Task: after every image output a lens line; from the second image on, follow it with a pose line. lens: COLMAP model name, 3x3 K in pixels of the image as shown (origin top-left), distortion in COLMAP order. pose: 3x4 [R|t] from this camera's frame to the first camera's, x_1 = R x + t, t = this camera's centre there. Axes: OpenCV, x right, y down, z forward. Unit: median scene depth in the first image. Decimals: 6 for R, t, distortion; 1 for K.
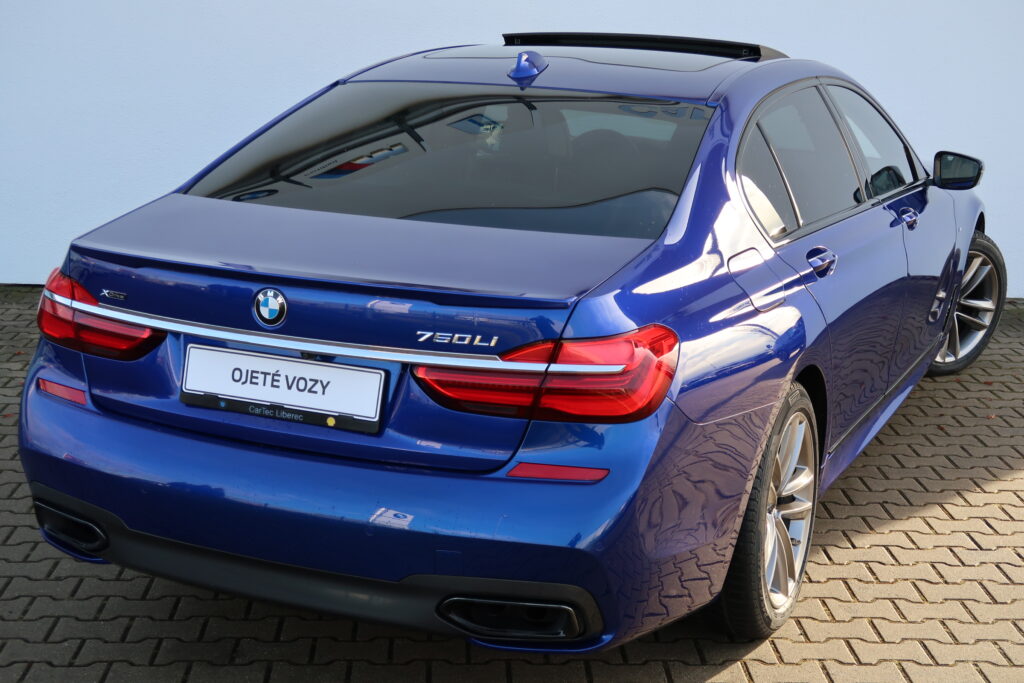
lens RADIAL K [[580.5, 0, 514.7], [0, 580.5, 342.0], [0, 0, 1]] dist [-0.001754, 0.001777]
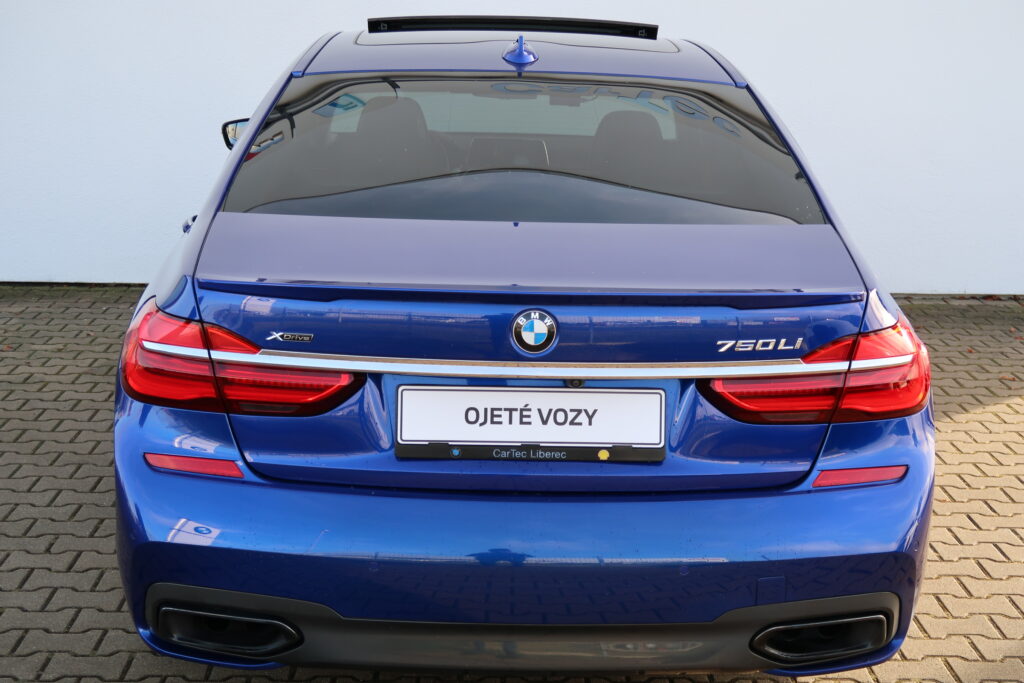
lens RADIAL K [[625.3, 0, 512.1], [0, 625.3, 343.8], [0, 0, 1]] dist [-0.011599, -0.001459]
pose [[0.981952, -0.104114, 0.157897, -0.596337], [0.105009, 0.994468, 0.002687, -0.047406], [-0.157303, 0.013942, 0.987452, 0.091743]]
